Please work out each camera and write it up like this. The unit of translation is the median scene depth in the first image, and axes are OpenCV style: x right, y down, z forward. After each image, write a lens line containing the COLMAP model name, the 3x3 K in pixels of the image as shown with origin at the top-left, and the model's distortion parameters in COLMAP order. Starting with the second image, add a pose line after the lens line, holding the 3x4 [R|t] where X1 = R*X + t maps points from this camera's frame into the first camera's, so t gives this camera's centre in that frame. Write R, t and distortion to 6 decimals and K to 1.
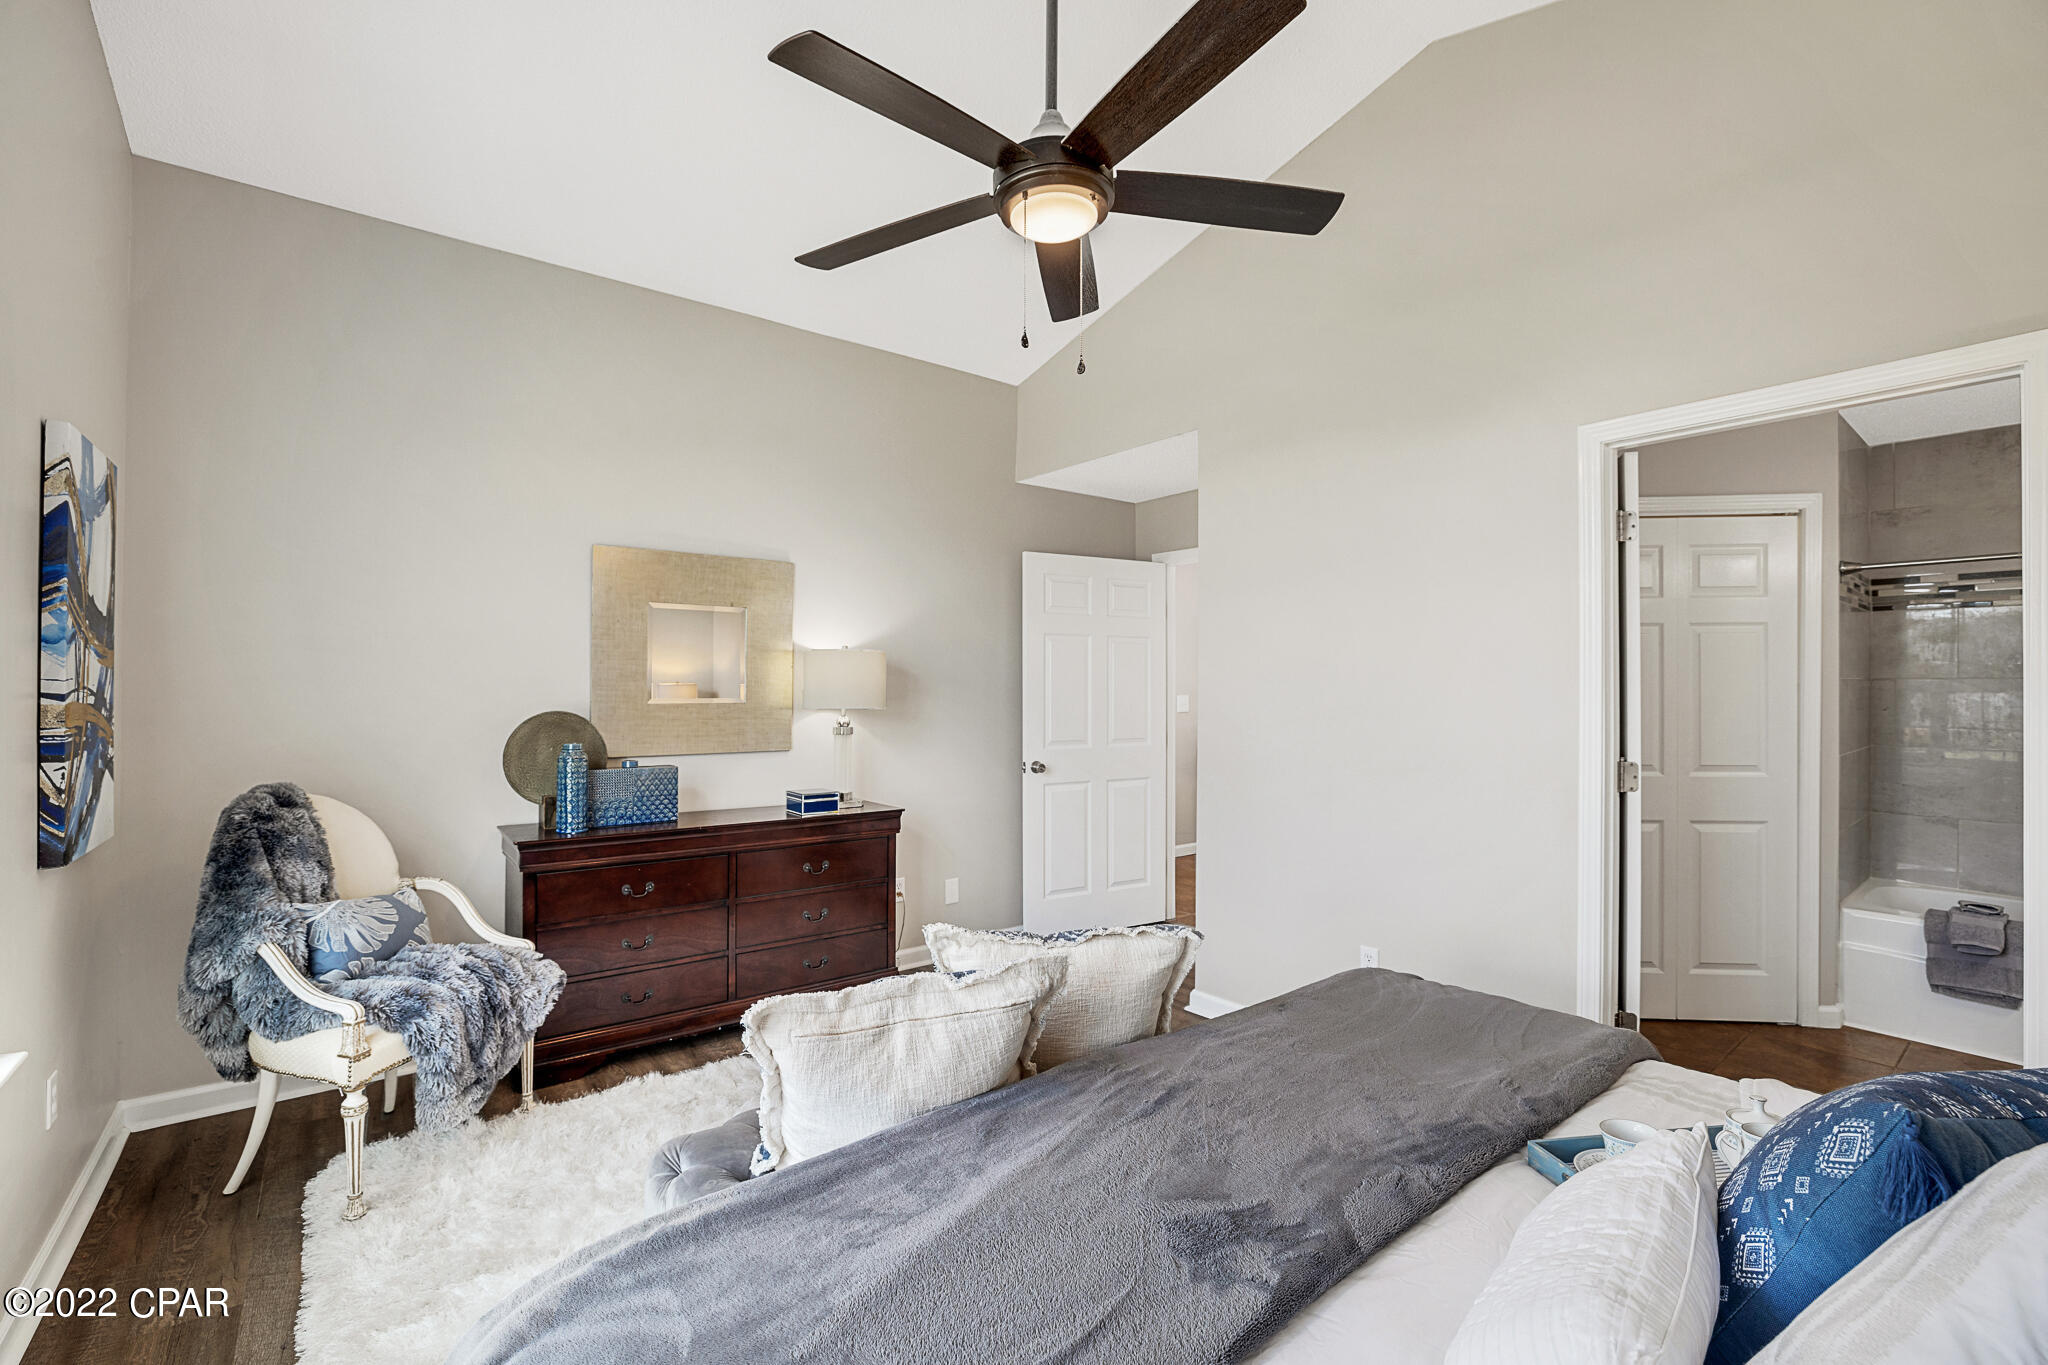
lens RADIAL K [[901.9, 0, 1013.8], [0, 901.9, 692.9], [0, 0, 1]] dist [-0.033054, 0.011032]
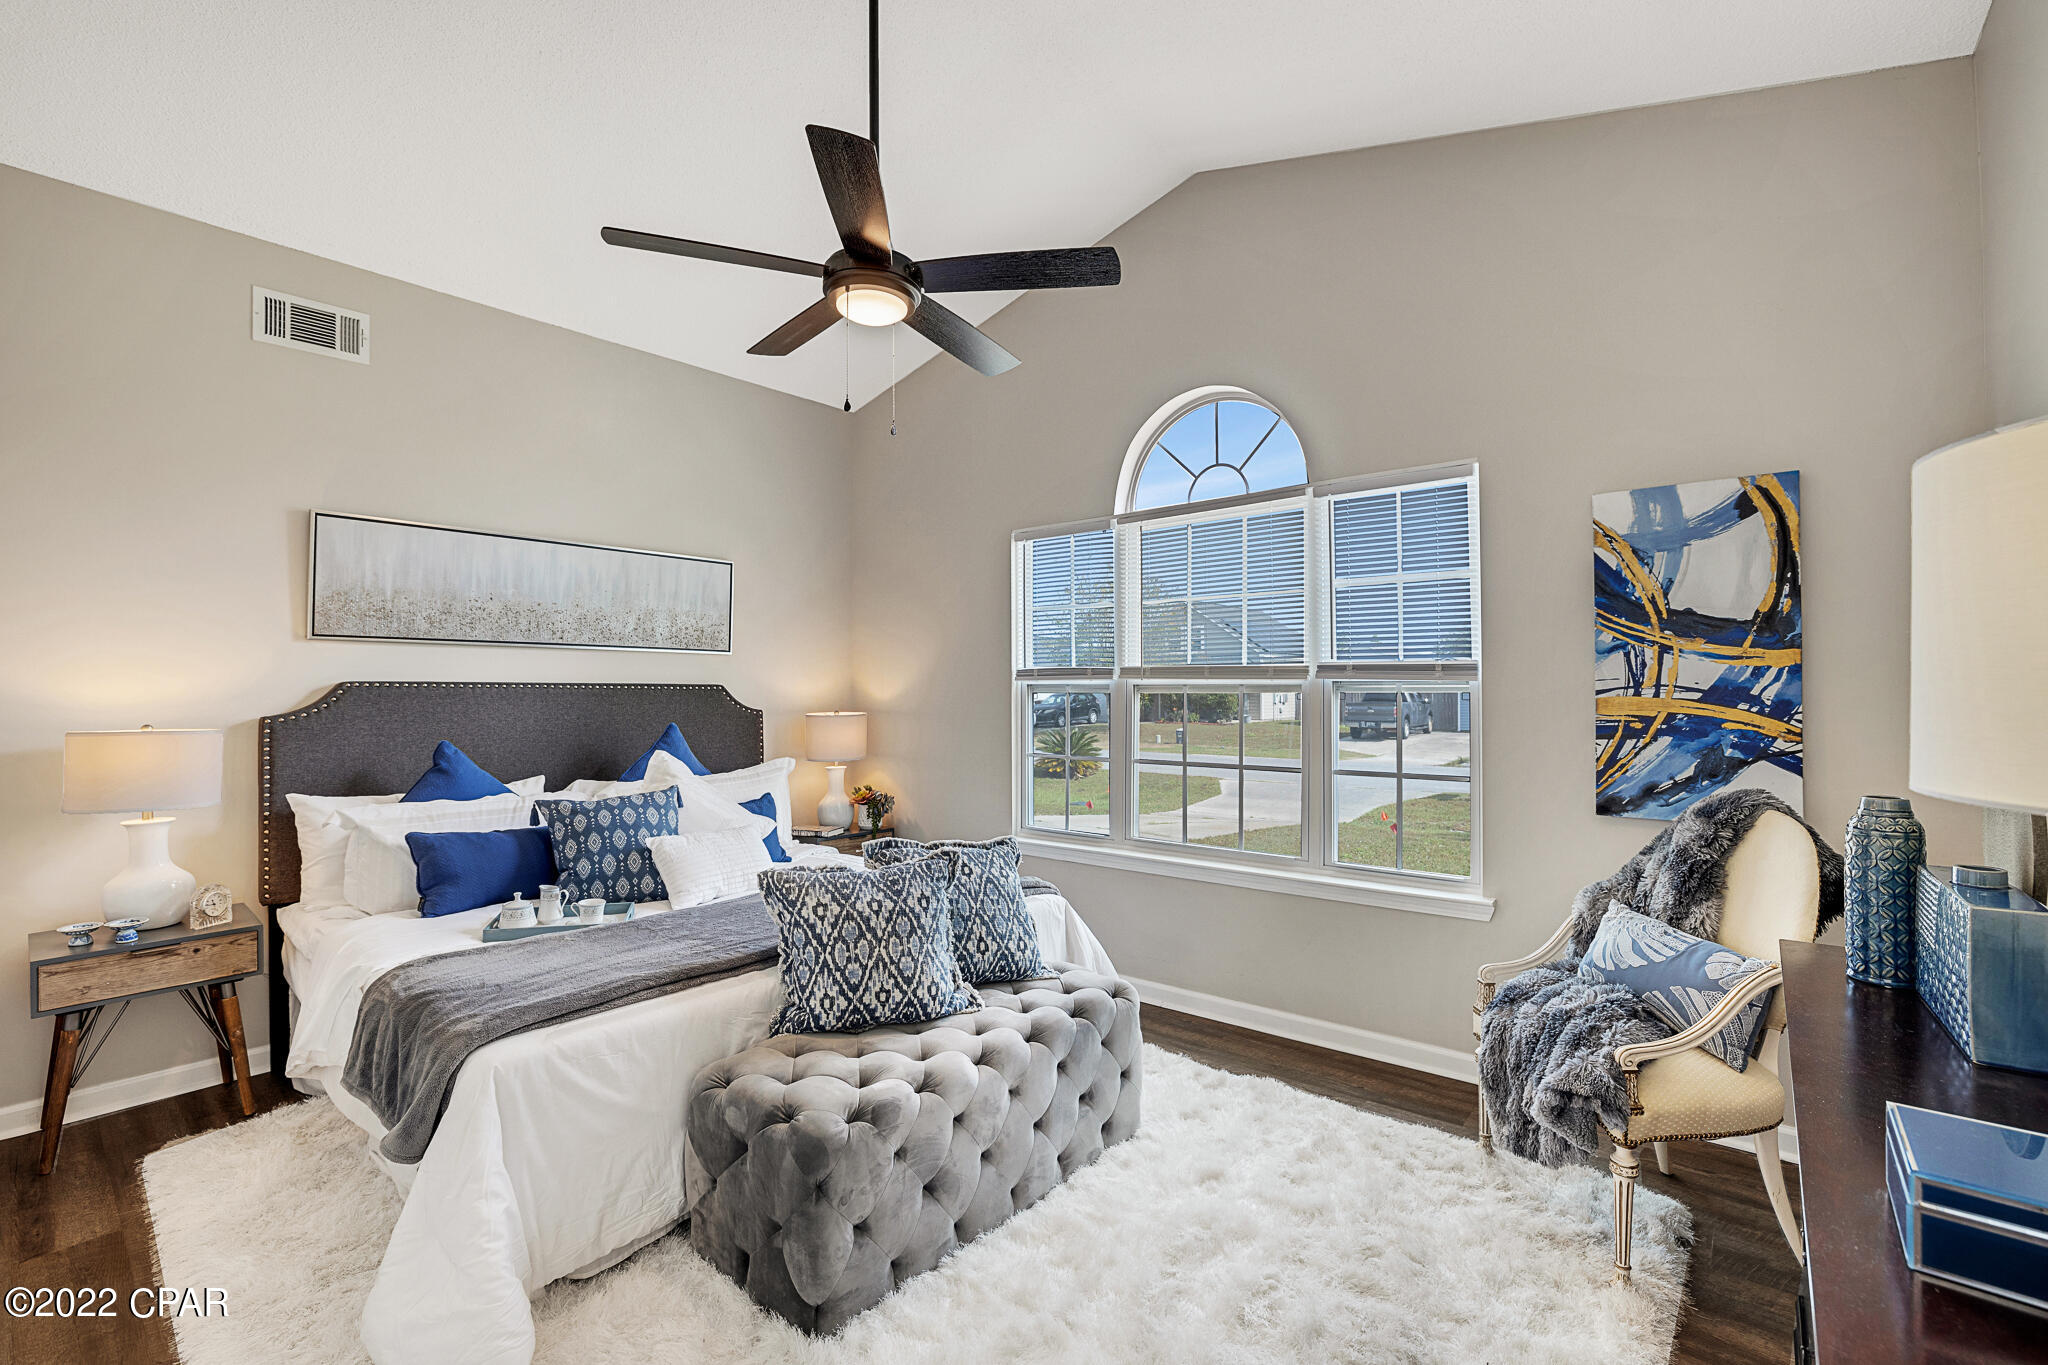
lens RADIAL K [[901.9, 0, 985.6], [0, 901.9, 684.5], [0, 0, 1]] dist [-0.033054, 0.011032]
pose [[-0.985452, 0.001755, -0.169947, 0.066238], [0.002776, 0.999979, -0.005770, -0.001592], [0.169934, -0.006158, -0.985436, 1.365561]]
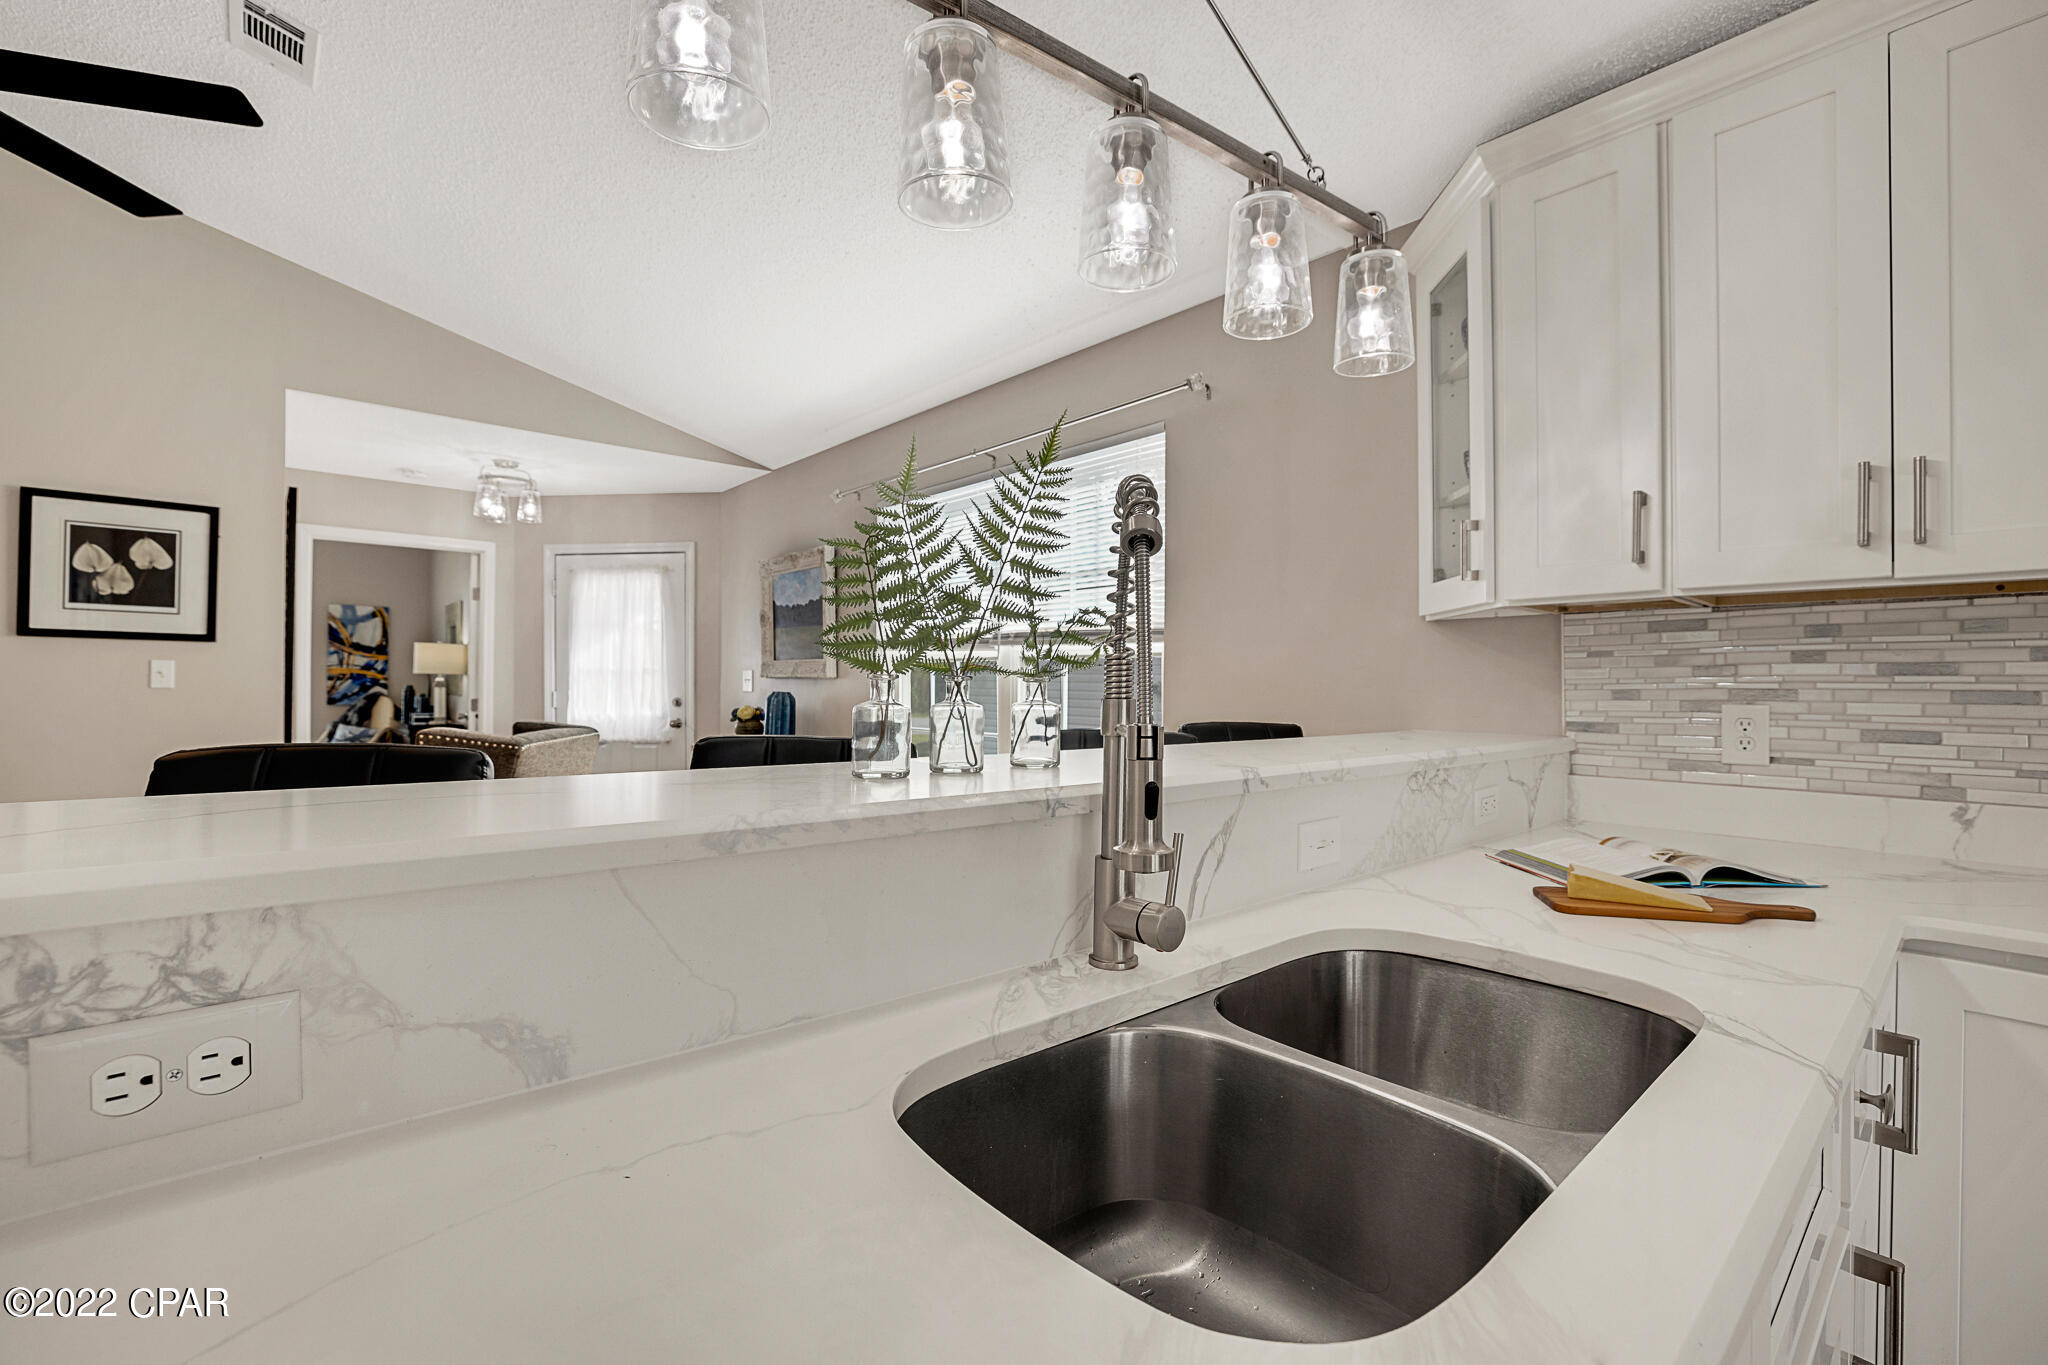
lens RADIAL K [[884.1, 0, 1068.6], [0, 884.1, 679.0], [0, 0, 1]] dist [-0.030773, 0.005725]
pose [[0.056015, -0.006136, -0.998411, 2.146786], [-0.011621, 0.999909, -0.006797, 0.034286], [0.998362, 0.011983, 0.055939, 2.757421]]
